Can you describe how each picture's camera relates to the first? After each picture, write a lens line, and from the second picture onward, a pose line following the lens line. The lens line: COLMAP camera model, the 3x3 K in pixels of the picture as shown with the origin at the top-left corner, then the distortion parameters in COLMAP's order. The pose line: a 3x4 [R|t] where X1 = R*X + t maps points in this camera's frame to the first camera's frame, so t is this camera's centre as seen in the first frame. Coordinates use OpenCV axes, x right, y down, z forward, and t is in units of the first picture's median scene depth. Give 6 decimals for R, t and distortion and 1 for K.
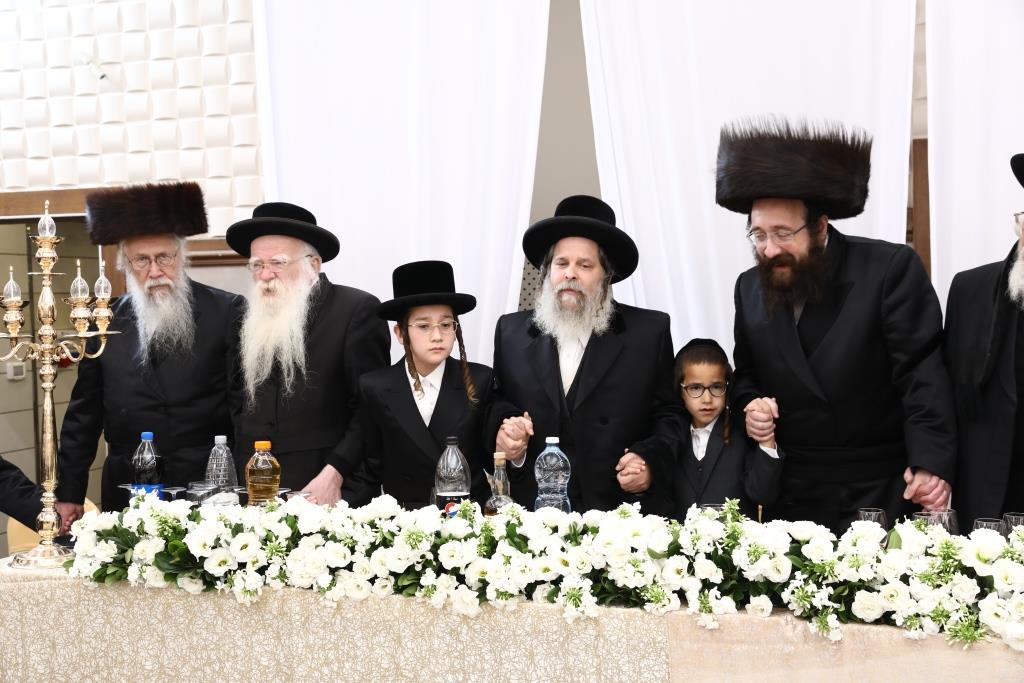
lens RADIAL K [[1383.5, 0, 503.1], [0, 1383.5, 352.4], [0, 0, 1]] dist [0.092539, 0.000000]
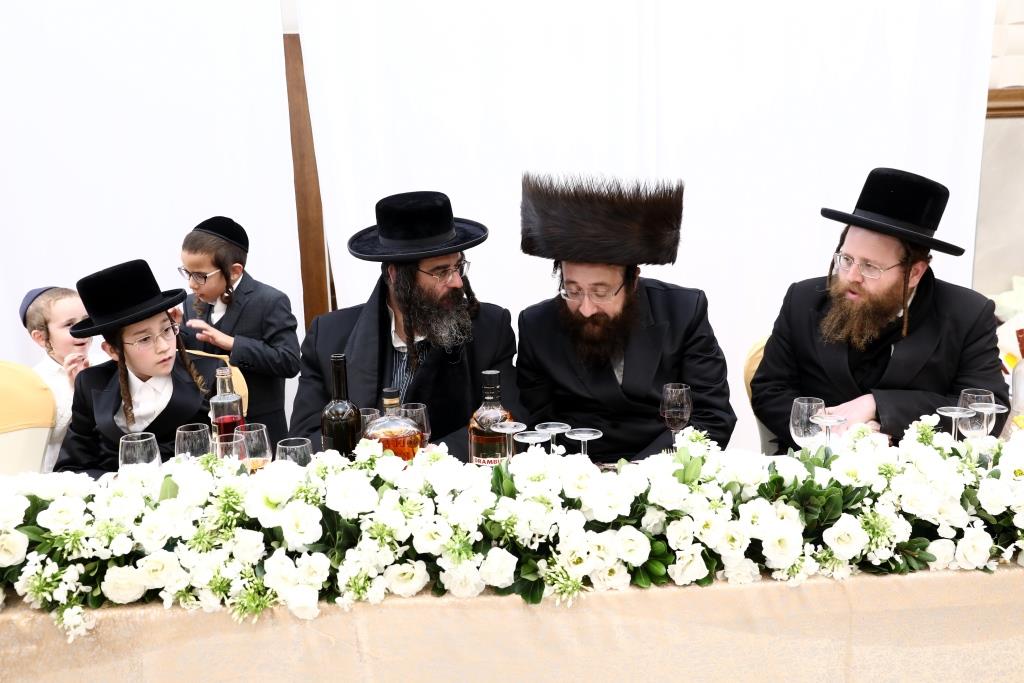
lens RADIAL K [[963.1, 0, 515.5], [0, 963.1, 345.5], [0, 0, 1]] dist [-0.051055, 0.000000]
pose [[0.908101, -0.078464, 0.411334, 0.227411], [0.025801, 0.990906, 0.132059, -0.009940], [-0.417955, -0.109310, 0.901868, 0.415567]]
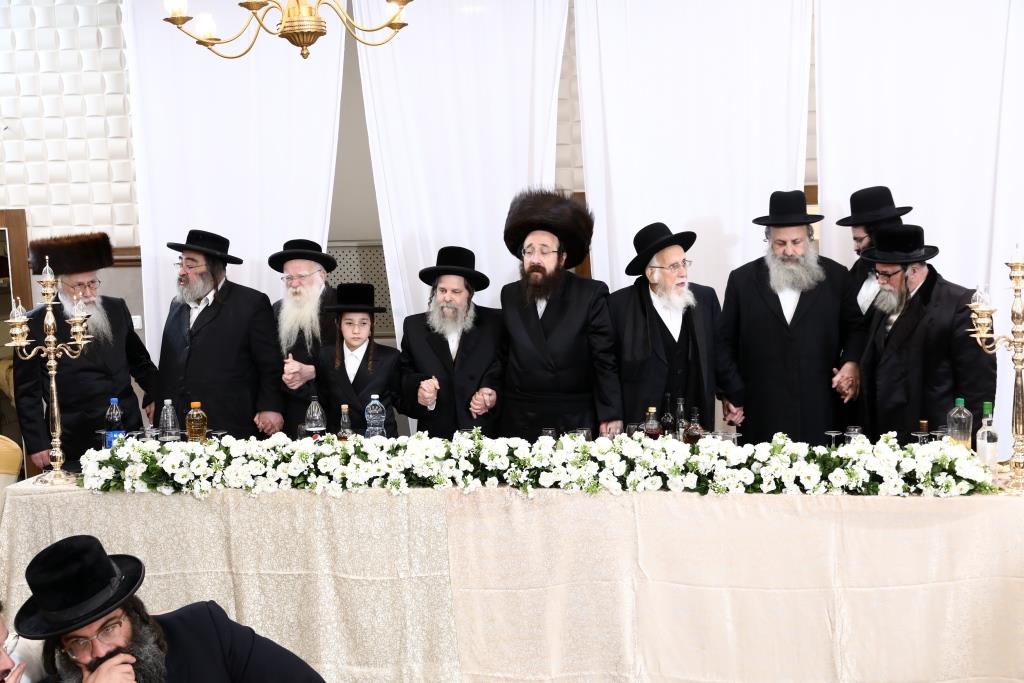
lens RADIAL K [[1285.7, 0, 515.3], [0, 1285.7, 345.9], [0, 0, 1]] dist [0.118389, 0.000000]
pose [[0.975995, -0.032189, 0.215402, -0.155990], [0.017188, 0.997317, 0.071156, -0.126622], [-0.217115, -0.065745, 0.973930, -0.696360]]
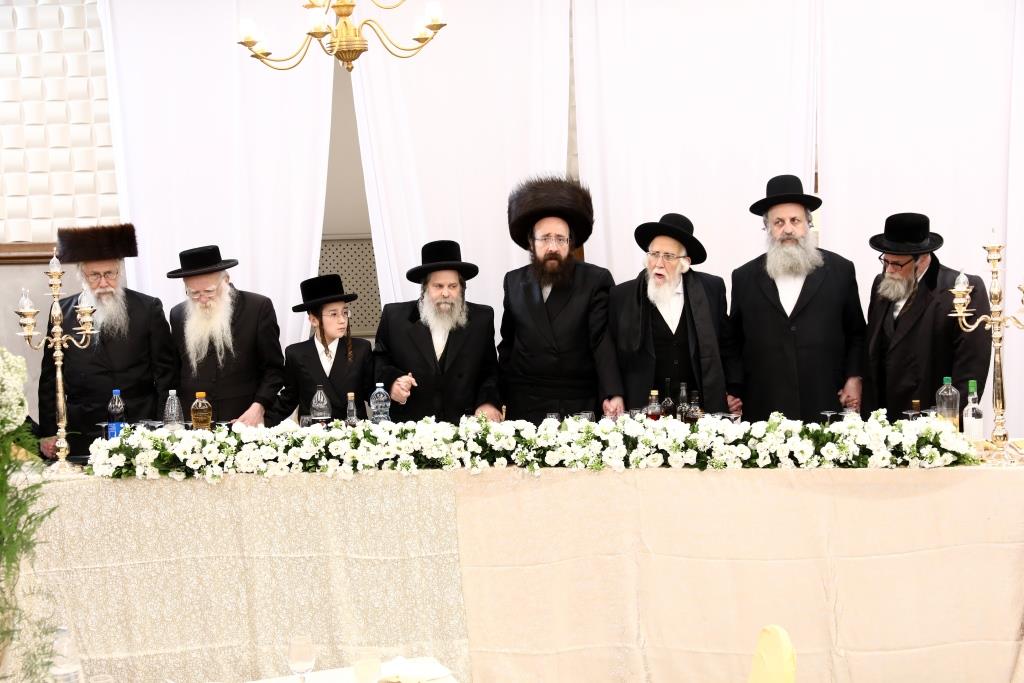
lens RADIAL K [[1833.1, 0, 515.4], [0, 1833.1, 344.0], [0, 0, 1]] dist [0.277648, 0.000000]
pose [[0.970346, -0.033435, 0.239397, -0.397651], [0.023285, 0.998711, 0.045103, -0.101033], [-0.240597, -0.038191, 0.969874, -1.471794]]
